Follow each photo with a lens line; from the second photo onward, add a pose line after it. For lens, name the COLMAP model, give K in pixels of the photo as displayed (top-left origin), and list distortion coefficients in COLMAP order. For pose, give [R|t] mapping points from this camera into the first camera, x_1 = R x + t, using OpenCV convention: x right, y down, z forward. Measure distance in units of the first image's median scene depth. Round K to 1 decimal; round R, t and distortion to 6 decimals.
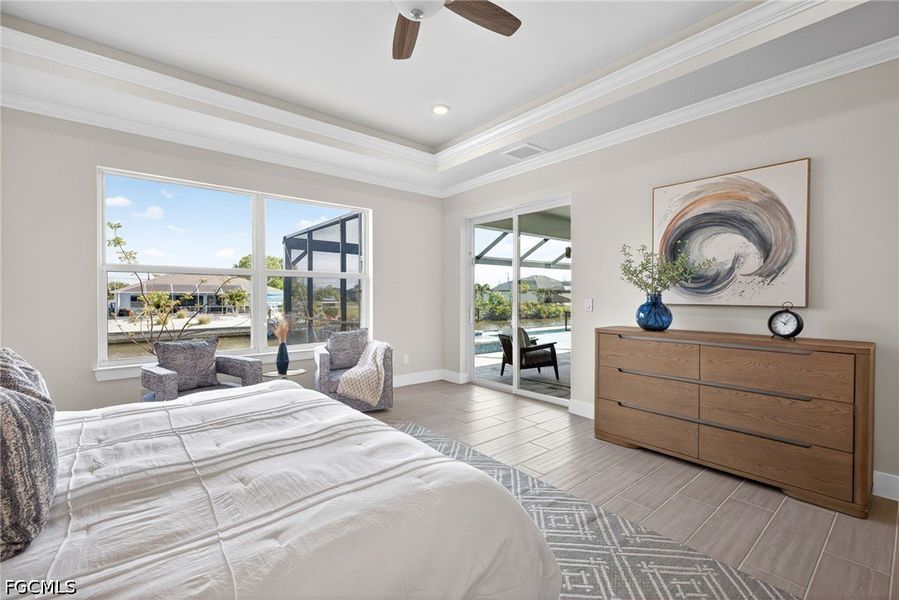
lens RADIAL K [[390.1, 0, 449.5], [0, 390.1, 300.0], [0, 0, 1]] dist [-0.001916, -0.000475]
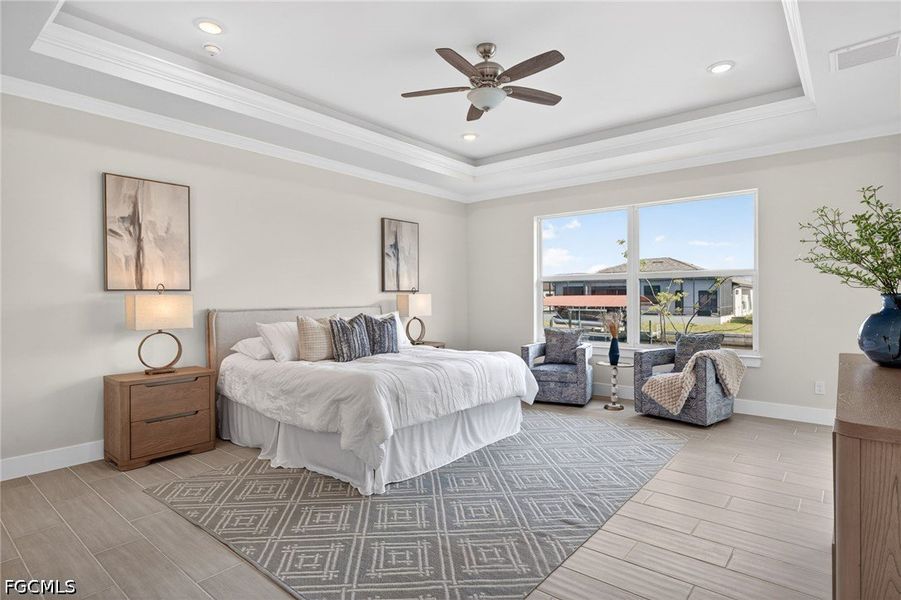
lens RADIAL K [[482.8, 0, 450.5], [0, 482.8, 300.0], [0, 0, 1]] dist [0.001204, 0.001621]
pose [[0.174221, 0.001775, -0.984705, 1.098152], [-0.002001, 0.999997, 0.001449, -0.005510], [0.984705, 0.001718, 0.174224, 0.349138]]
